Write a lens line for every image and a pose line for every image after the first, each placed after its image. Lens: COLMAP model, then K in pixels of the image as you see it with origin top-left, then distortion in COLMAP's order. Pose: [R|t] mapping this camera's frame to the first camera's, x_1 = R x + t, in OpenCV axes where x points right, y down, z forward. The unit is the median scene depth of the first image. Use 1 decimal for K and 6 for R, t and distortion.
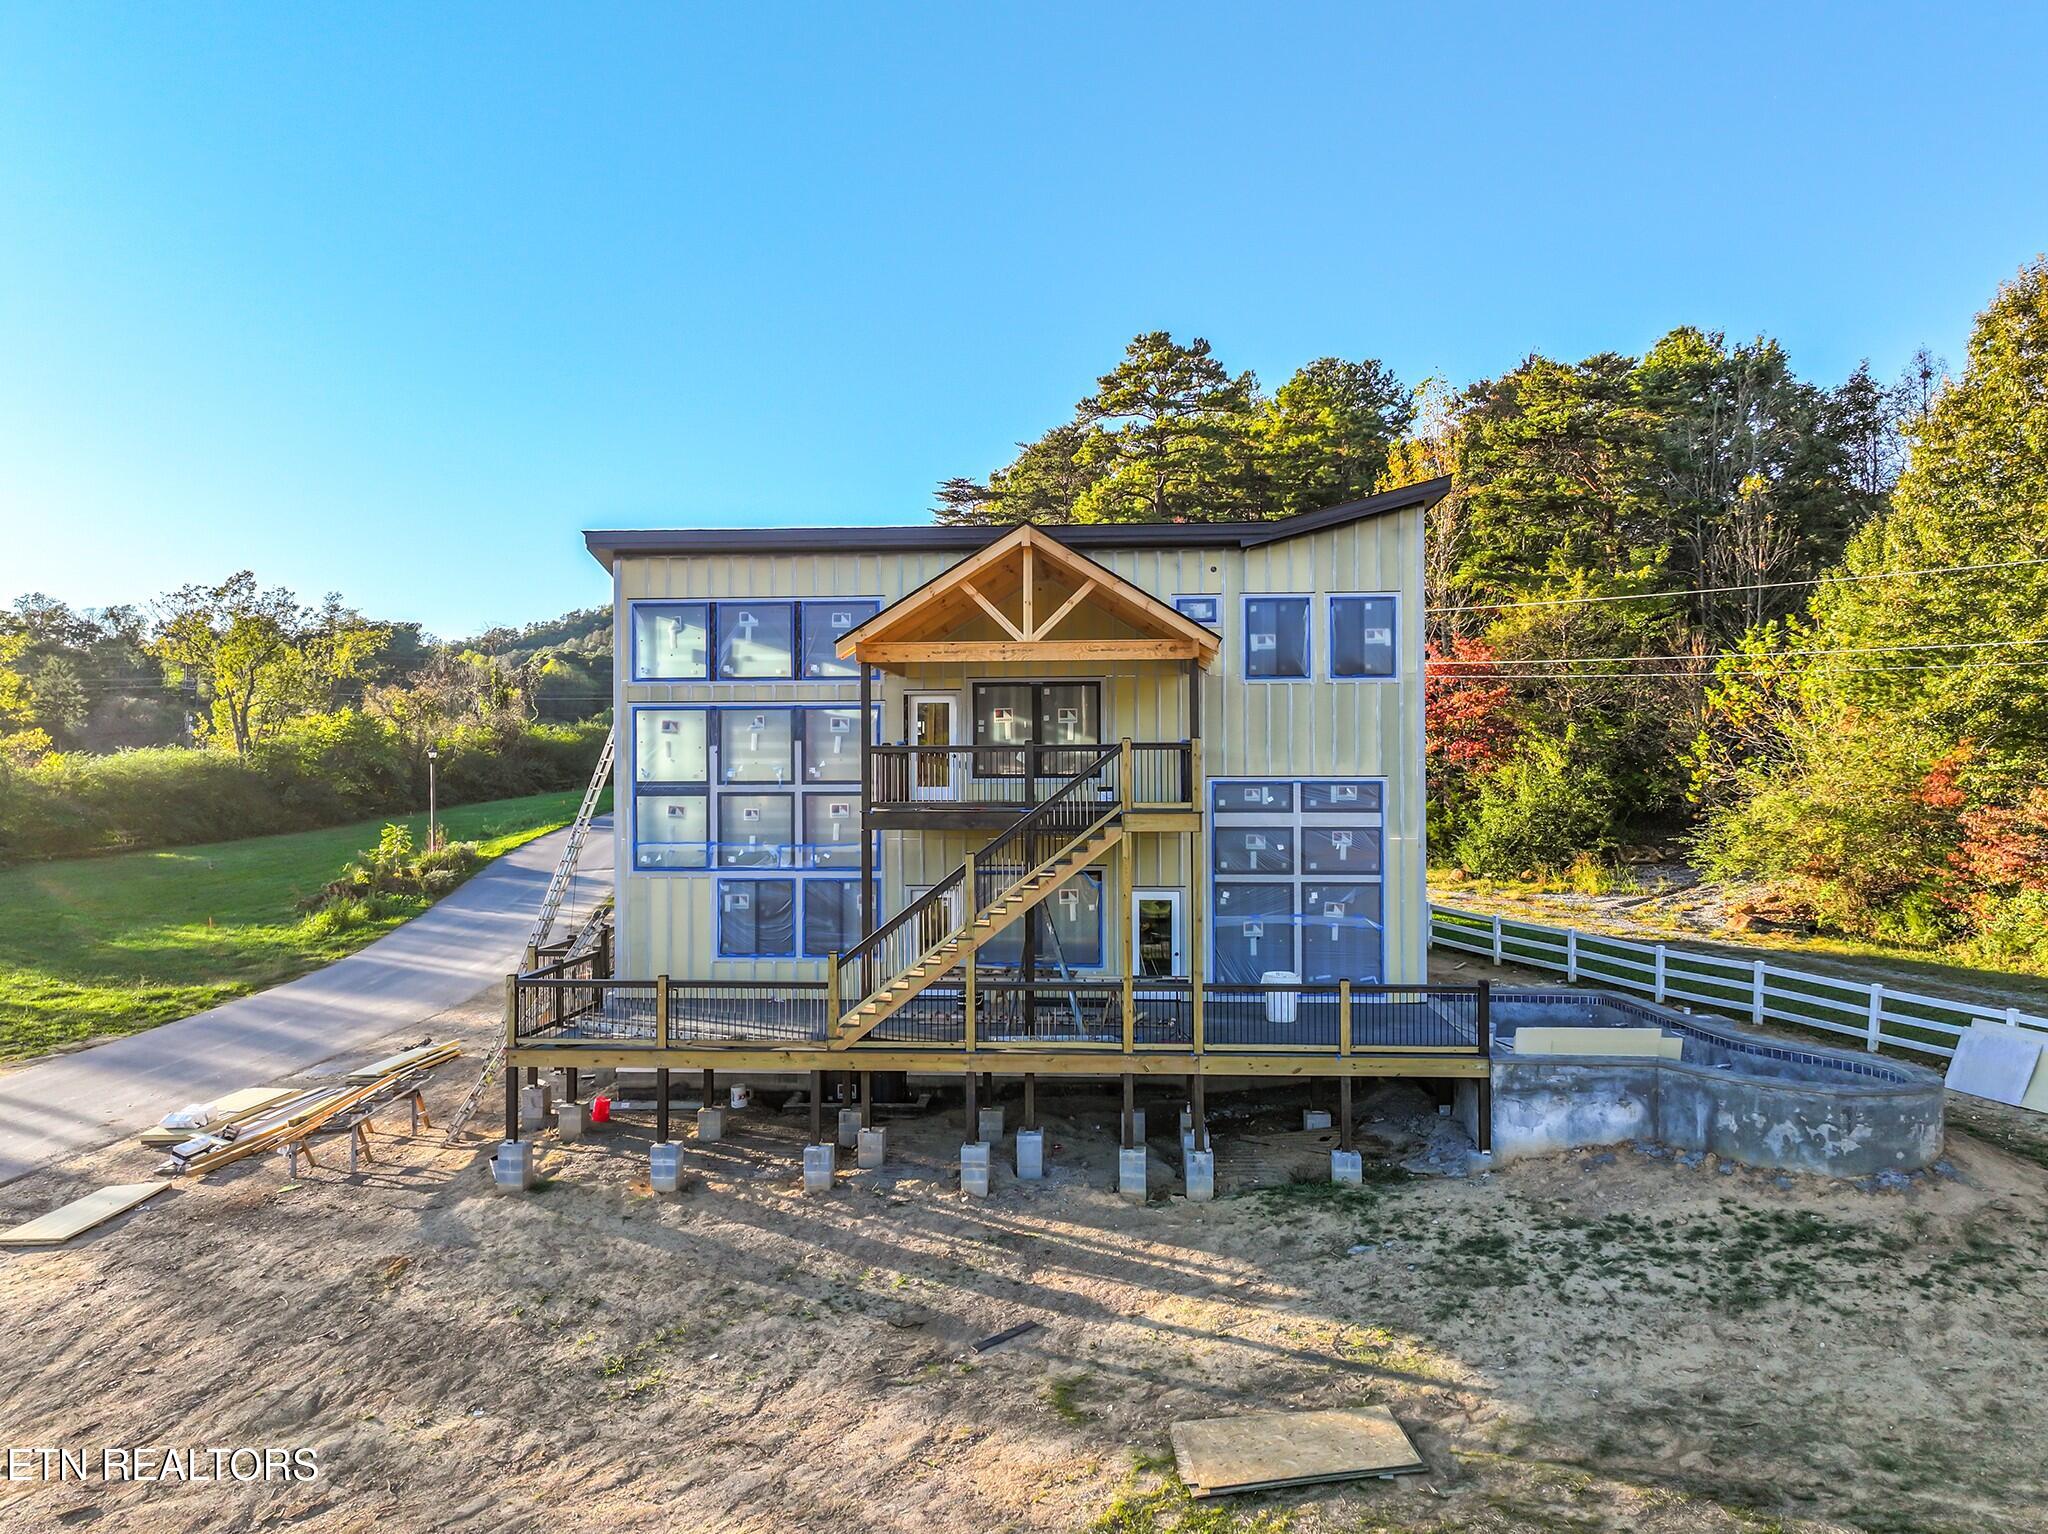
lens RADIAL K [[1433.3, 0, 1034.7], [0, 1433.3, 753.7], [0, 0, 1]] dist [0.002151, 0.009655]
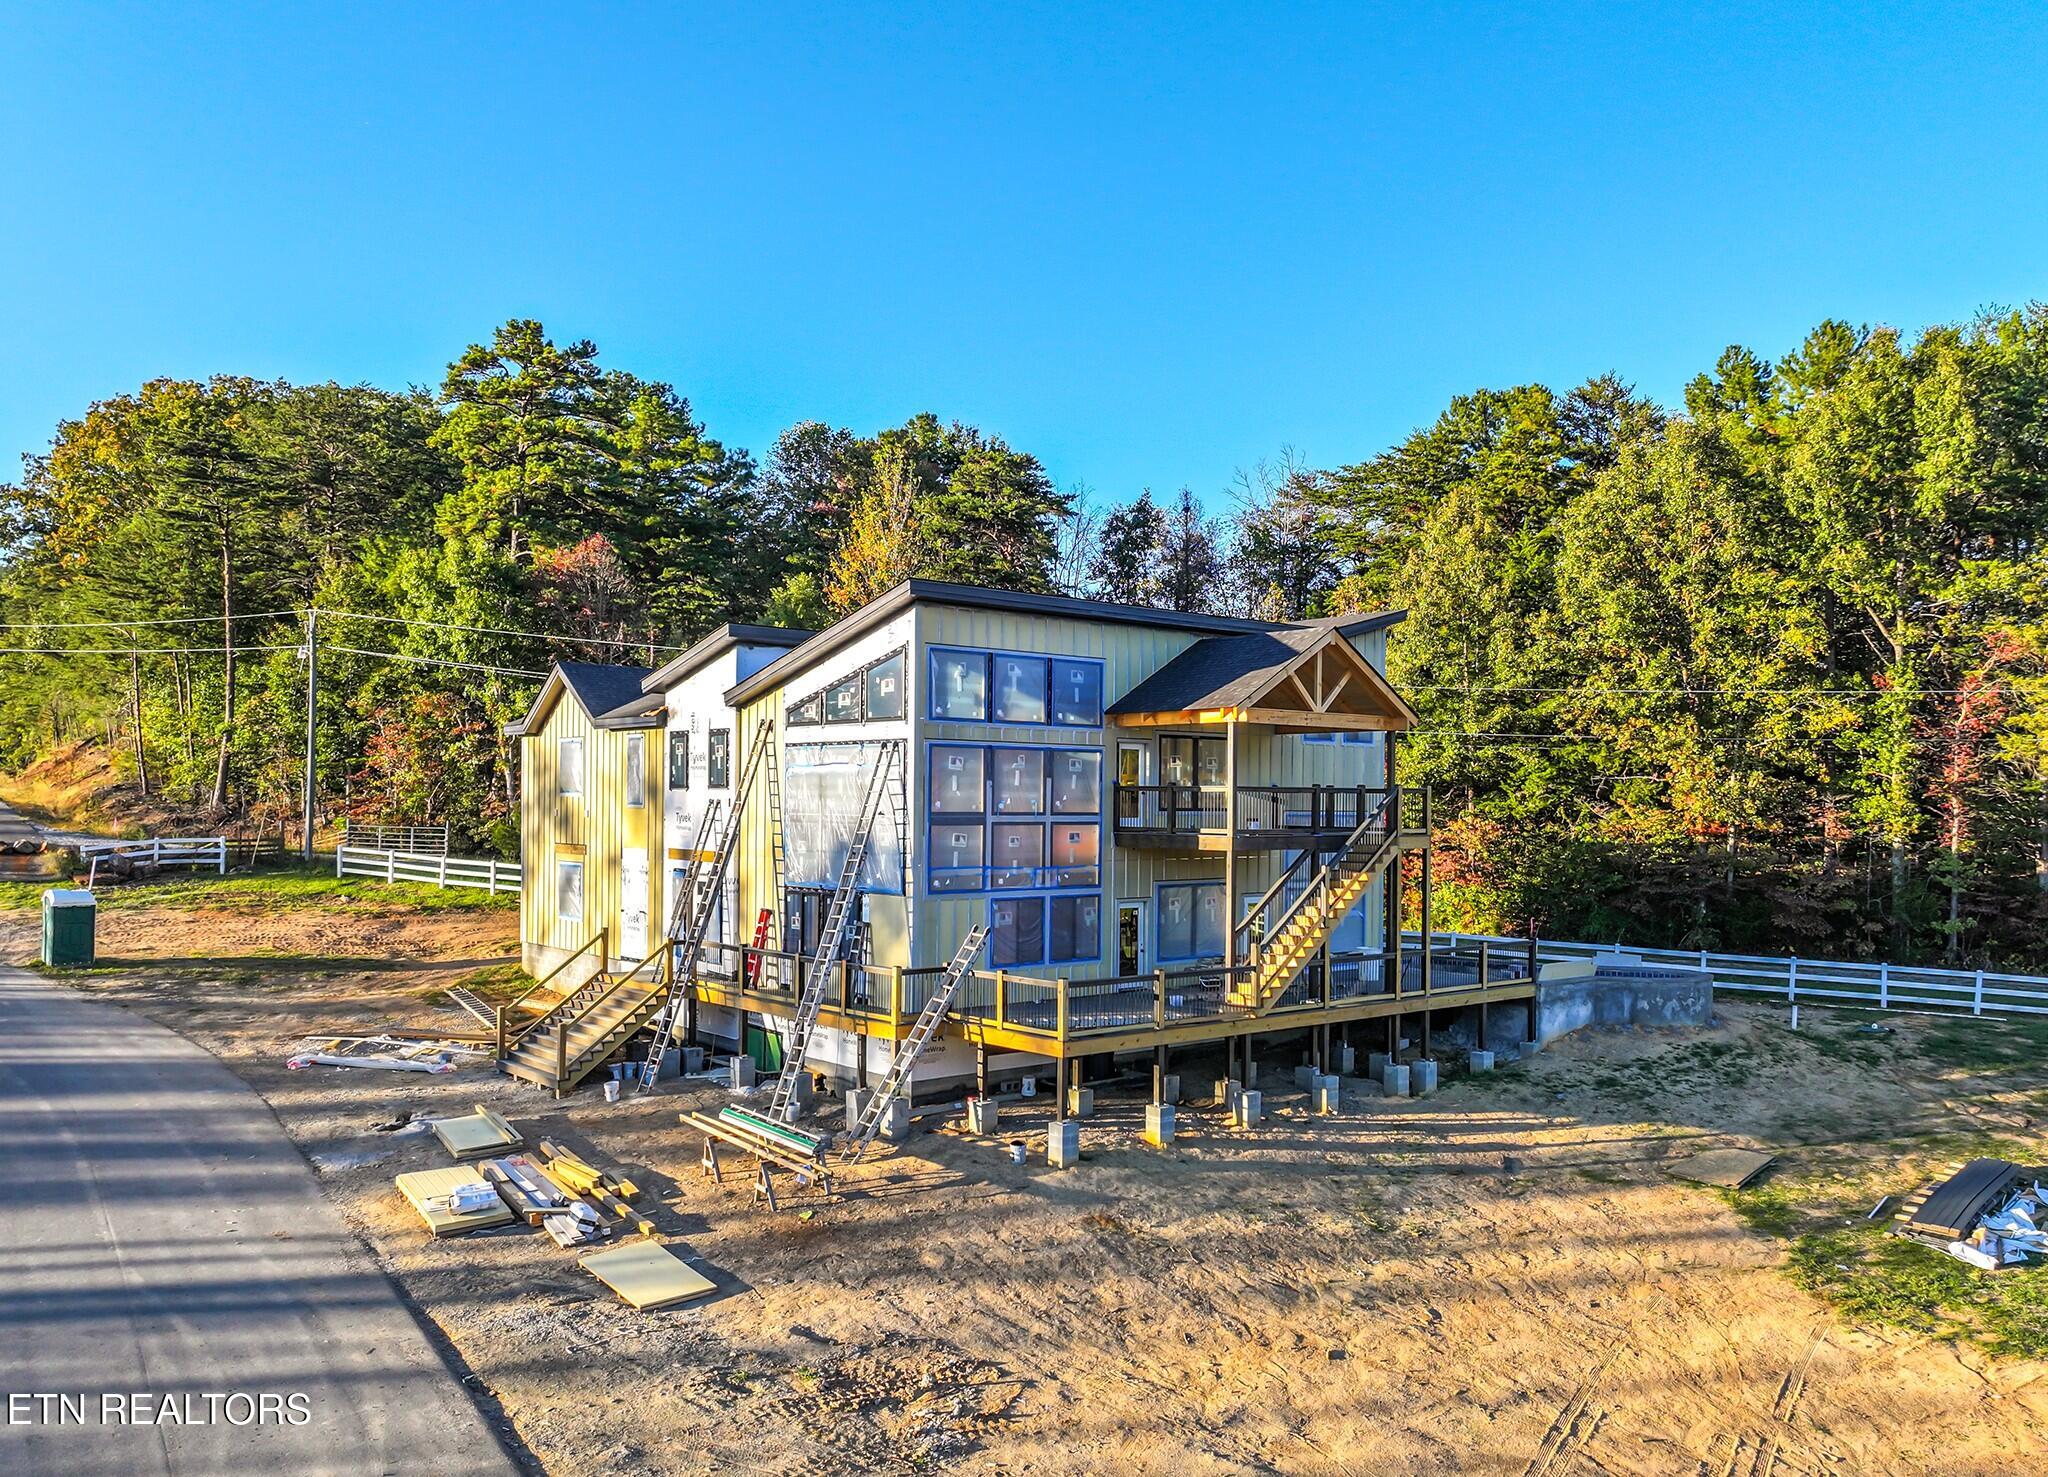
lens RADIAL K [[1585.1, 0, 1131.8], [0, 1585.1, 800.5], [0, 0, 1]] dist [0.028737, -0.003060]
pose [[0.690965, 0.011619, 0.722795, -1.068045], [-0.017907, 0.999839, 0.001046, 0.006906], [-0.722666, -0.013665, 0.691062, 0.063827]]
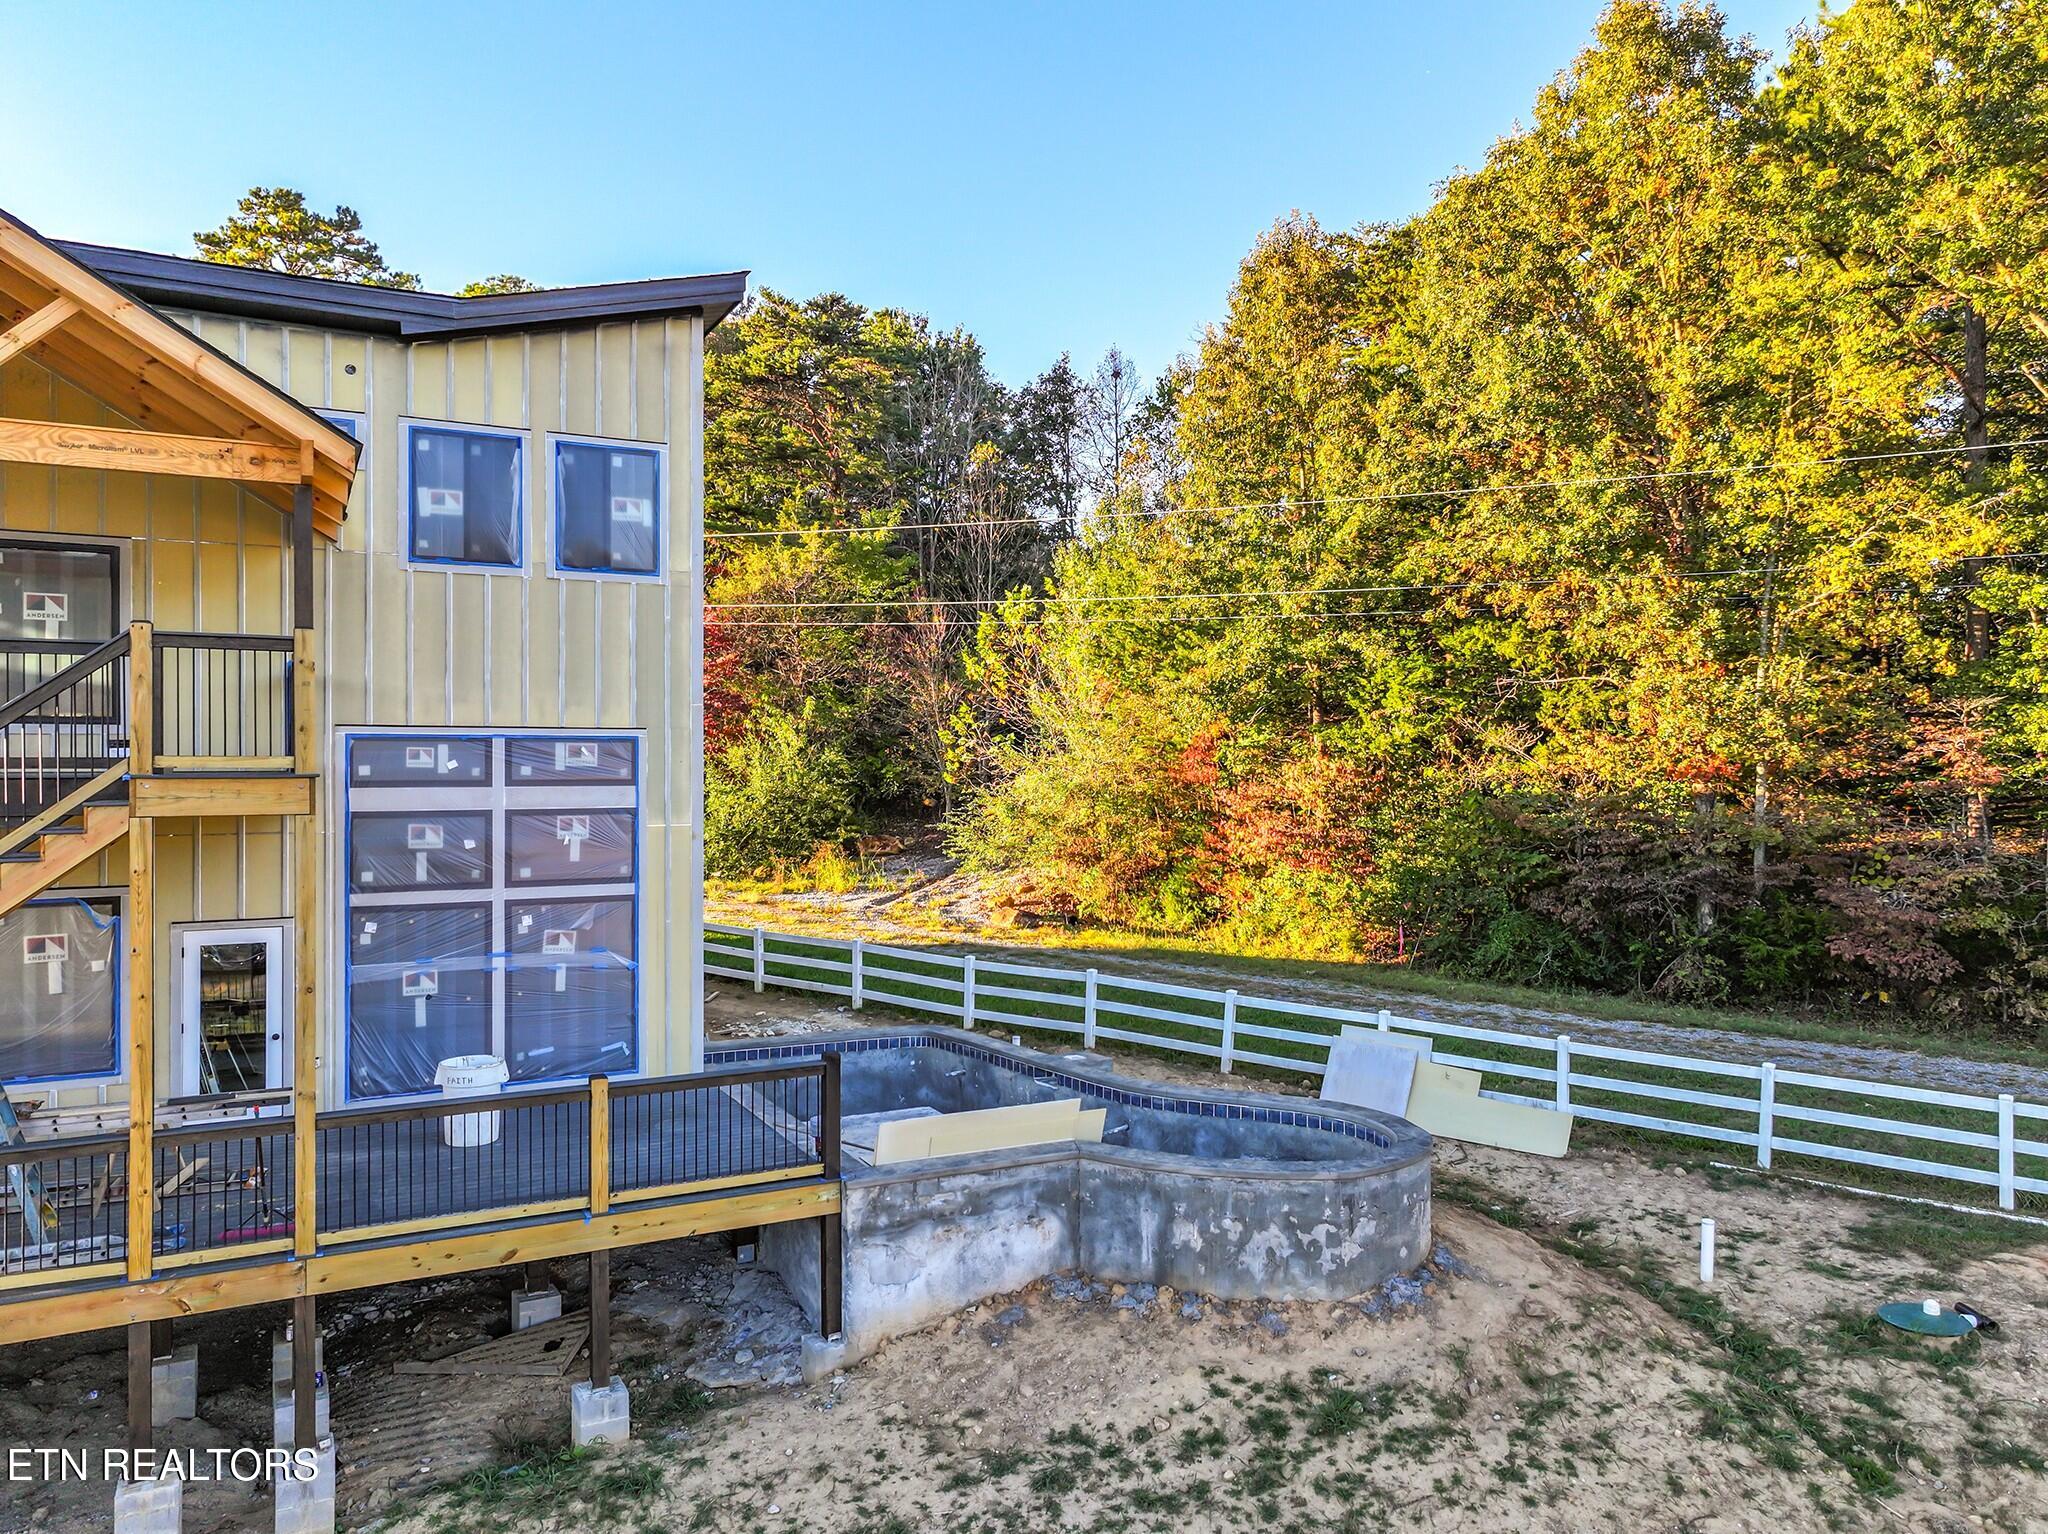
lens RADIAL K [[1433.3, 0, 1022.8], [0, 1433.3, 758.7], [0, 0, 1]] dist [0.002151, 0.009655]
pose [[0.851079, 0.004324, 0.525020, 0.051899], [-0.006151, 0.999980, 0.001736, 0.026697], [-0.525001, -0.004707, 0.851088, 0.360381]]
